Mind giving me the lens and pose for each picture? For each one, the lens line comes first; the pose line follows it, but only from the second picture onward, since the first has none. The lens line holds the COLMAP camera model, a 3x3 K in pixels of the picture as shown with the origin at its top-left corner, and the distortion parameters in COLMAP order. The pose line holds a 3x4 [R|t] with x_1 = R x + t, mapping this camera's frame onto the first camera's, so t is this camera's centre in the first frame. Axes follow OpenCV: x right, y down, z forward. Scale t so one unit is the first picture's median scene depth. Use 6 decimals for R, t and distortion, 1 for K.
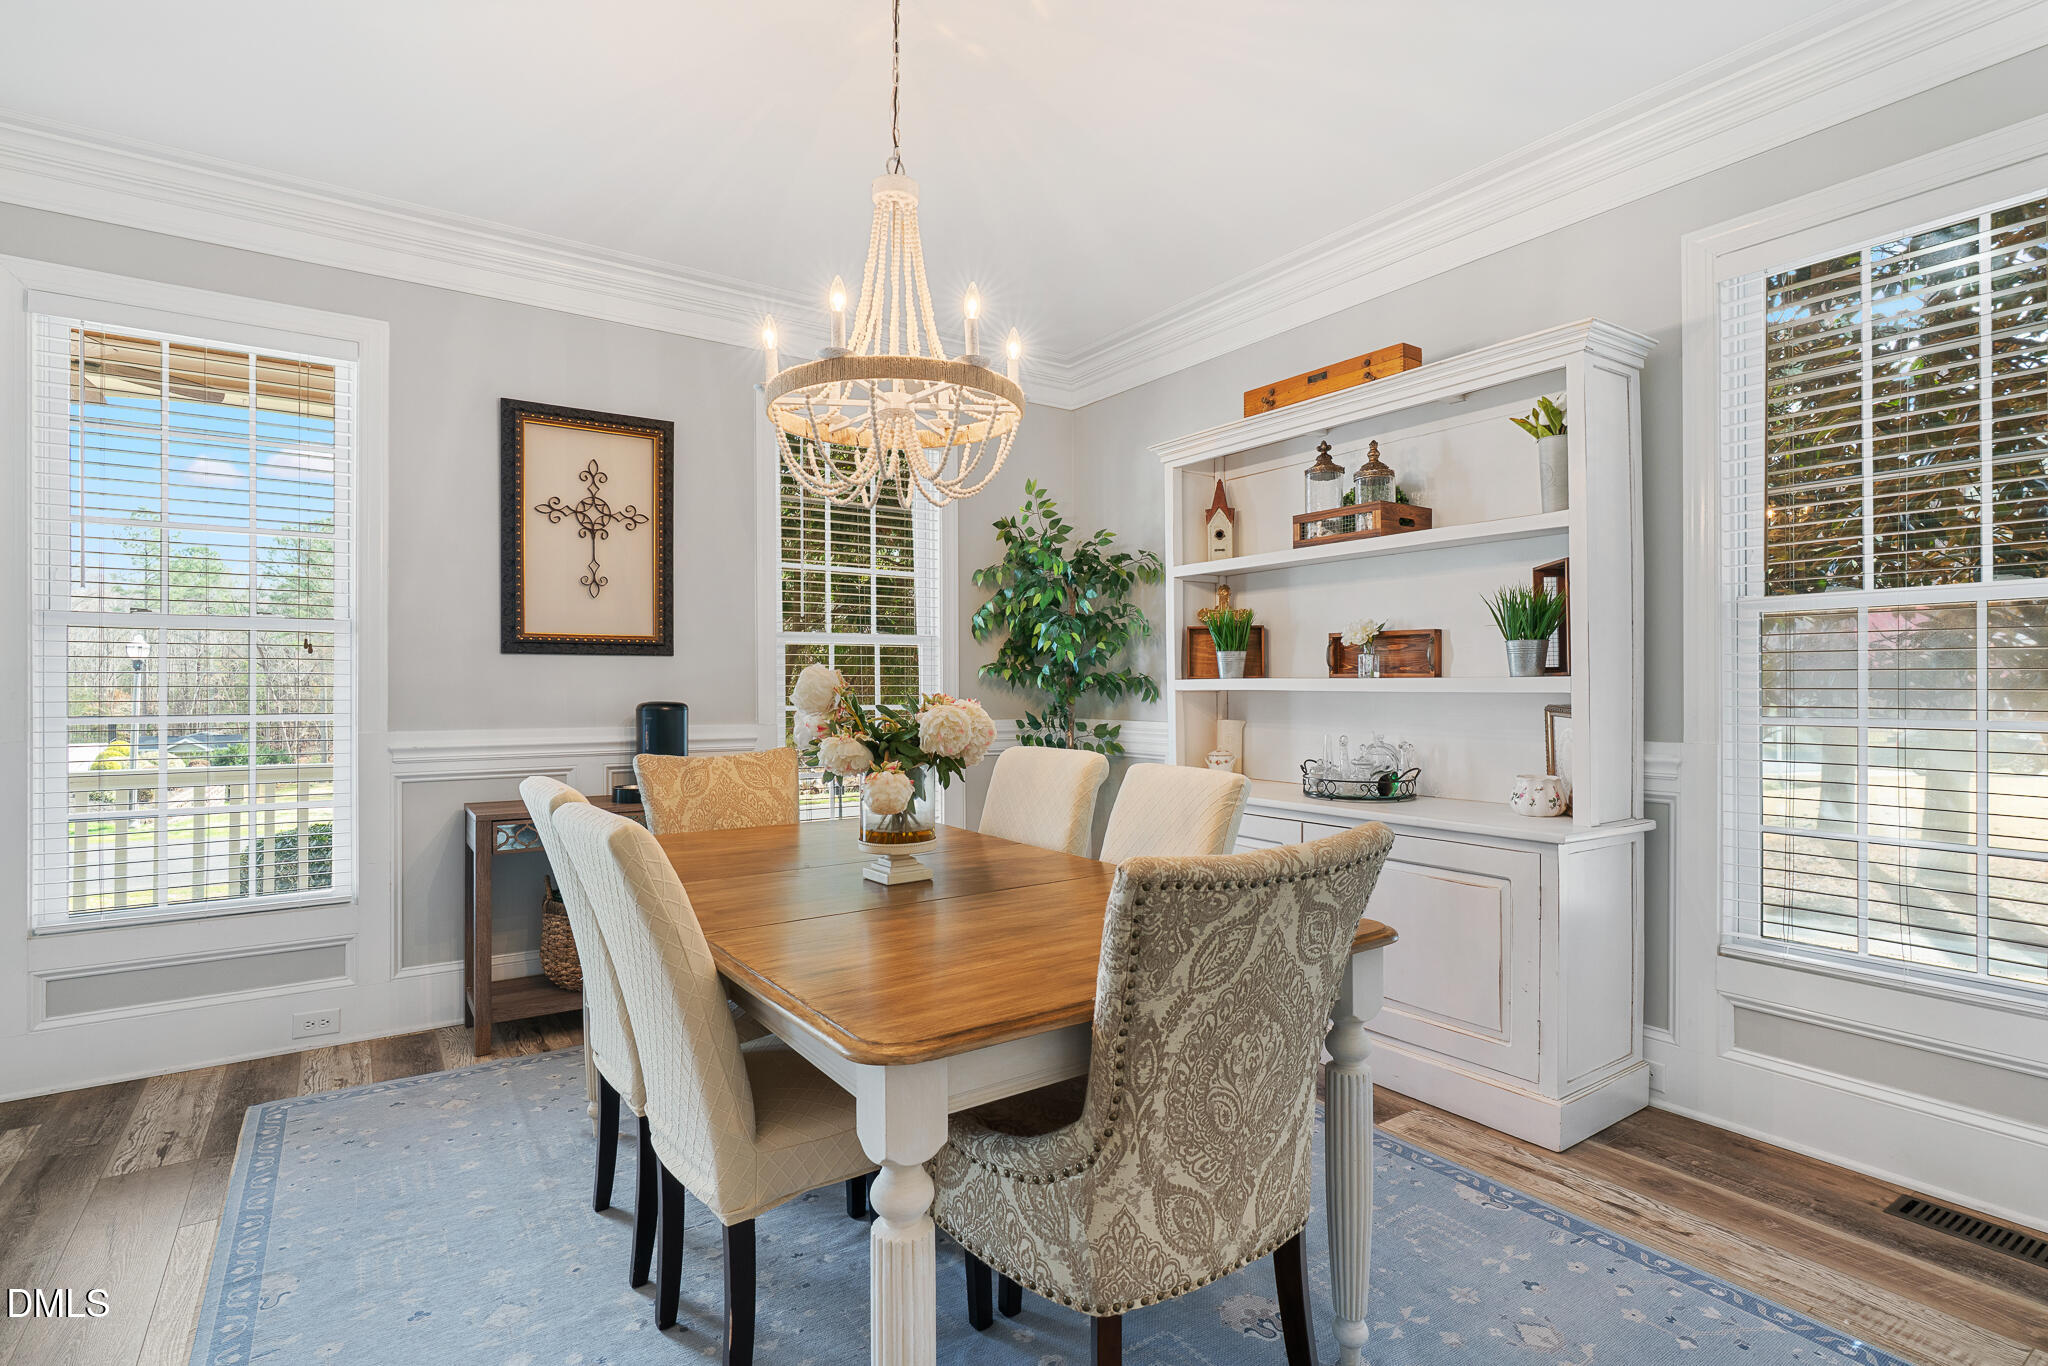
lens RADIAL K [[990.4, 0, 1029.2], [0, 990.4, 683.0], [0, 0, 1]] dist [-0.012770, 0.006173]
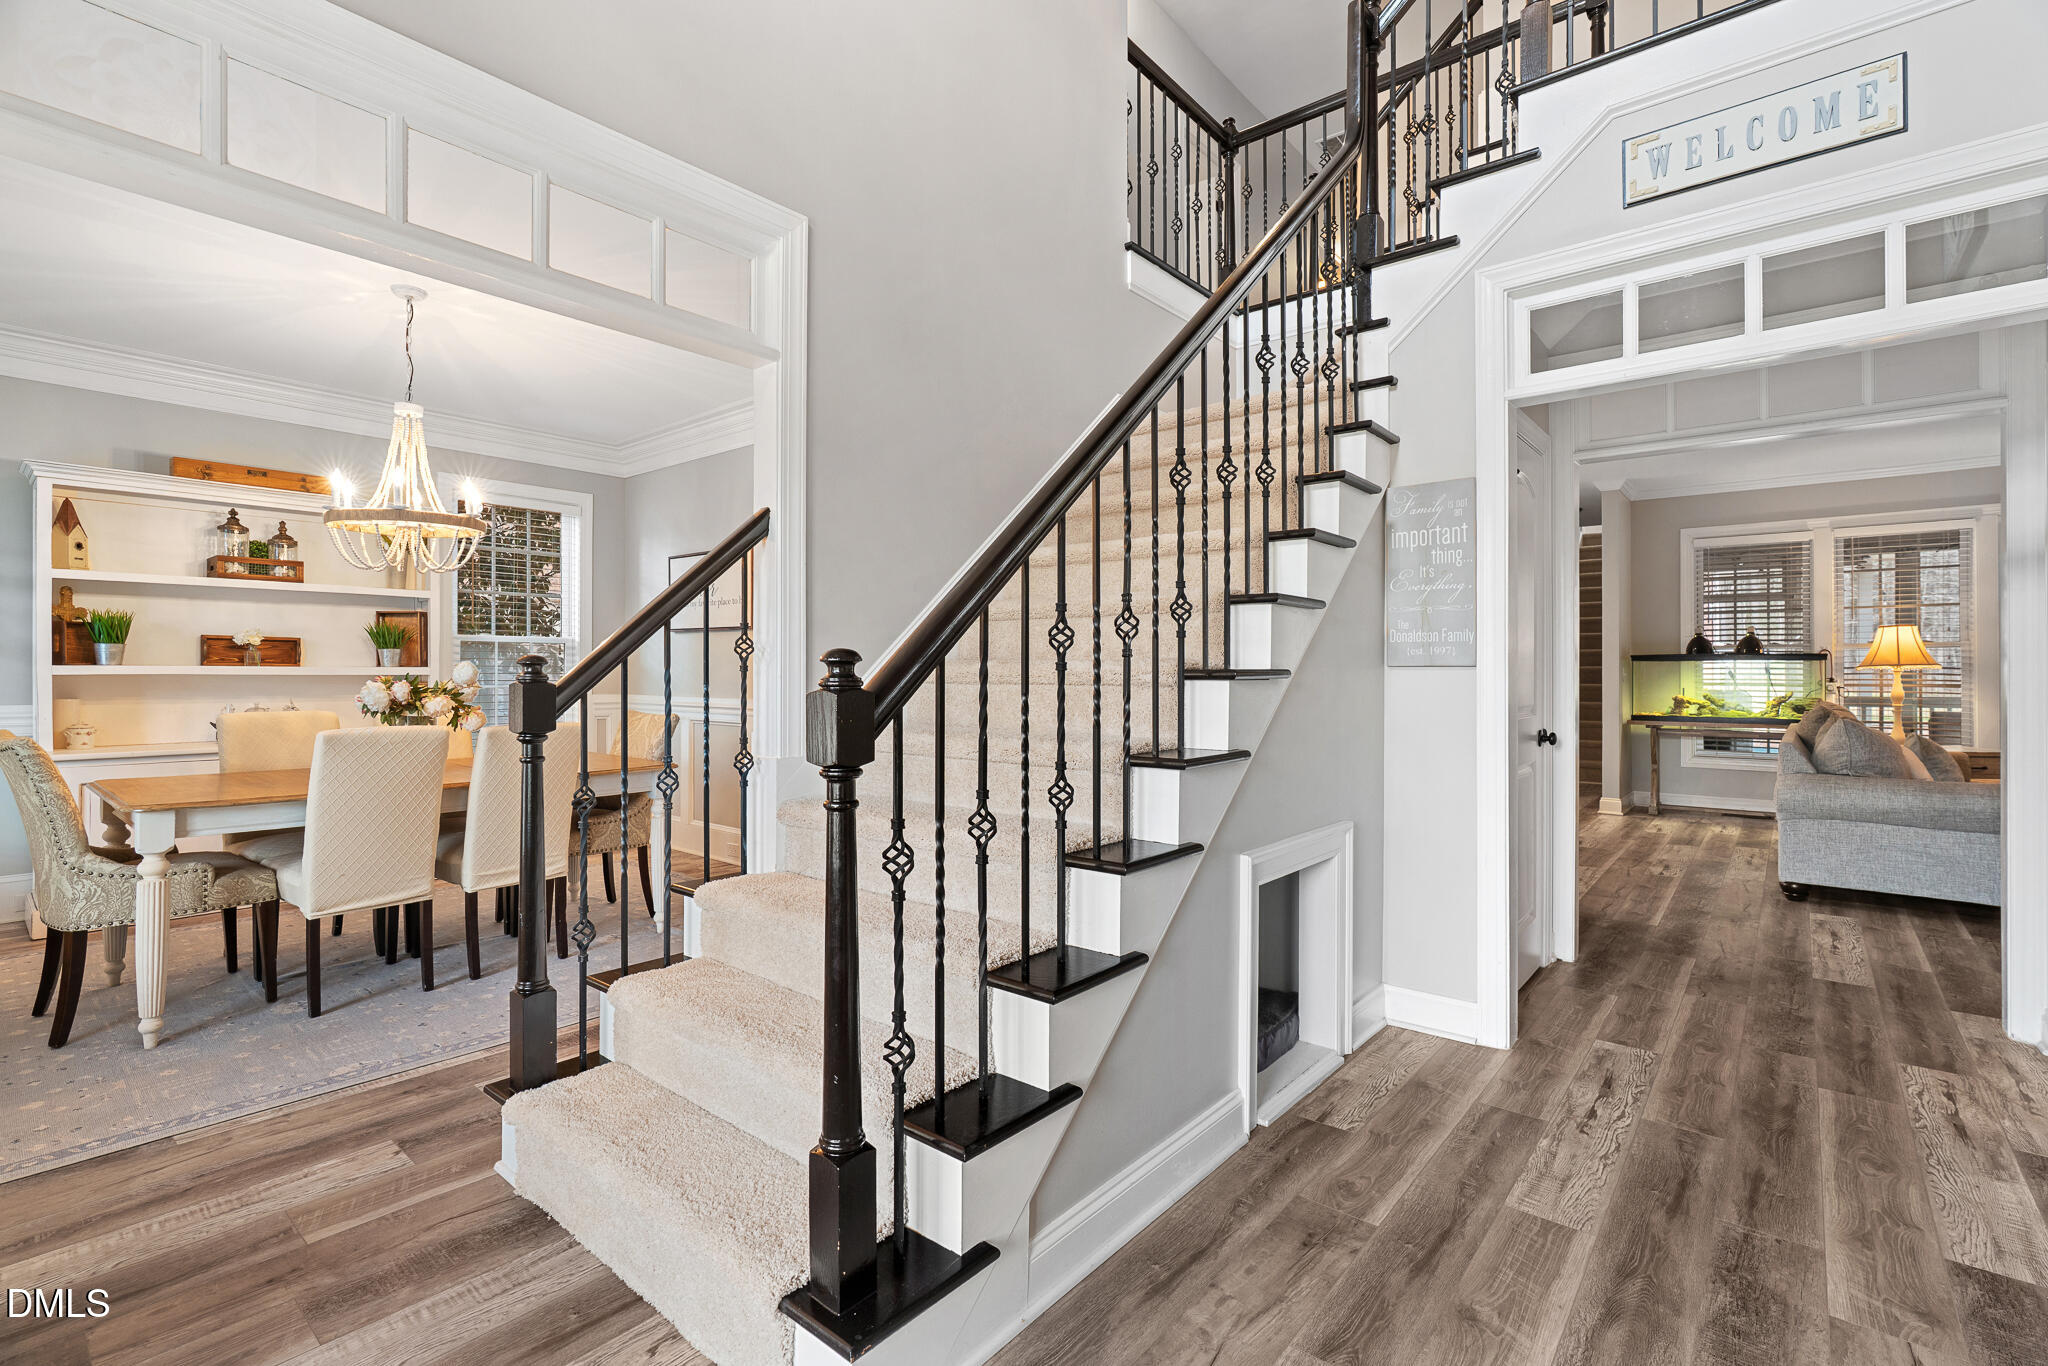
lens RADIAL K [[925.9, 0, 1018.7], [0, 925.9, 669.1], [0, 0, 1]] dist [0.000953, 0.001029]
pose [[-0.258794, 0.002226, 0.965930, -1.448130], [-0.007191, 0.999965, -0.004231, -0.003085], [-0.965906, -0.008041, -0.258769, 0.219592]]
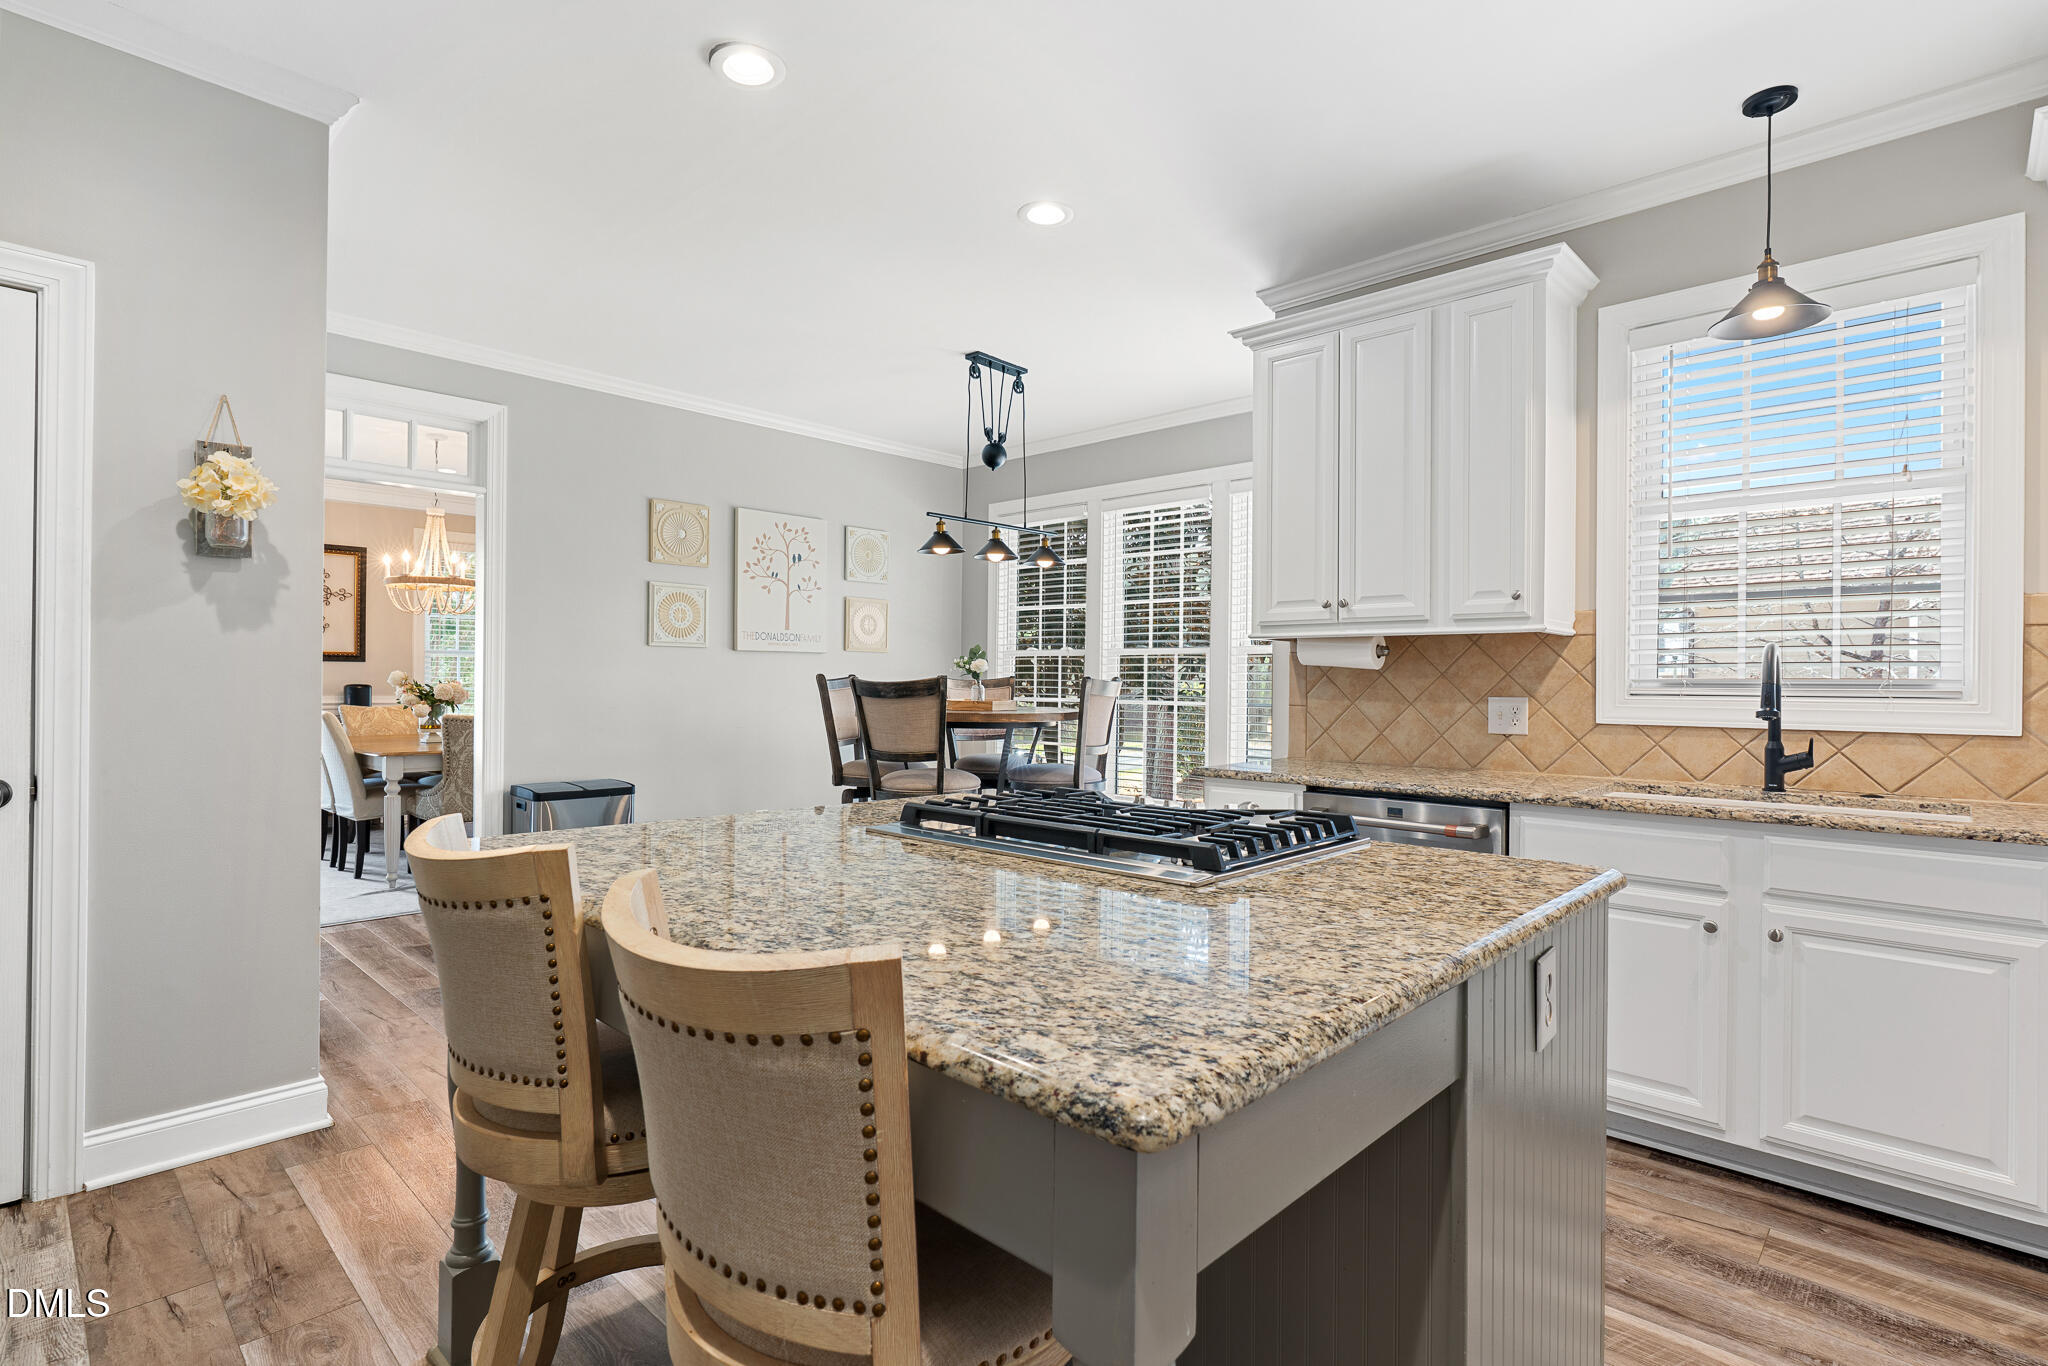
lens RADIAL K [[990.4, 0, 1029.2], [0, 990.4, 683.0], [0, 0, 1]] dist [-0.012770, 0.006173]
pose [[0.979581, 0.011878, 0.200699, 0.688077], [-0.012635, 0.999917, 0.002490, -0.007450], [-0.200652, -0.004975, 0.979650, -1.520388]]
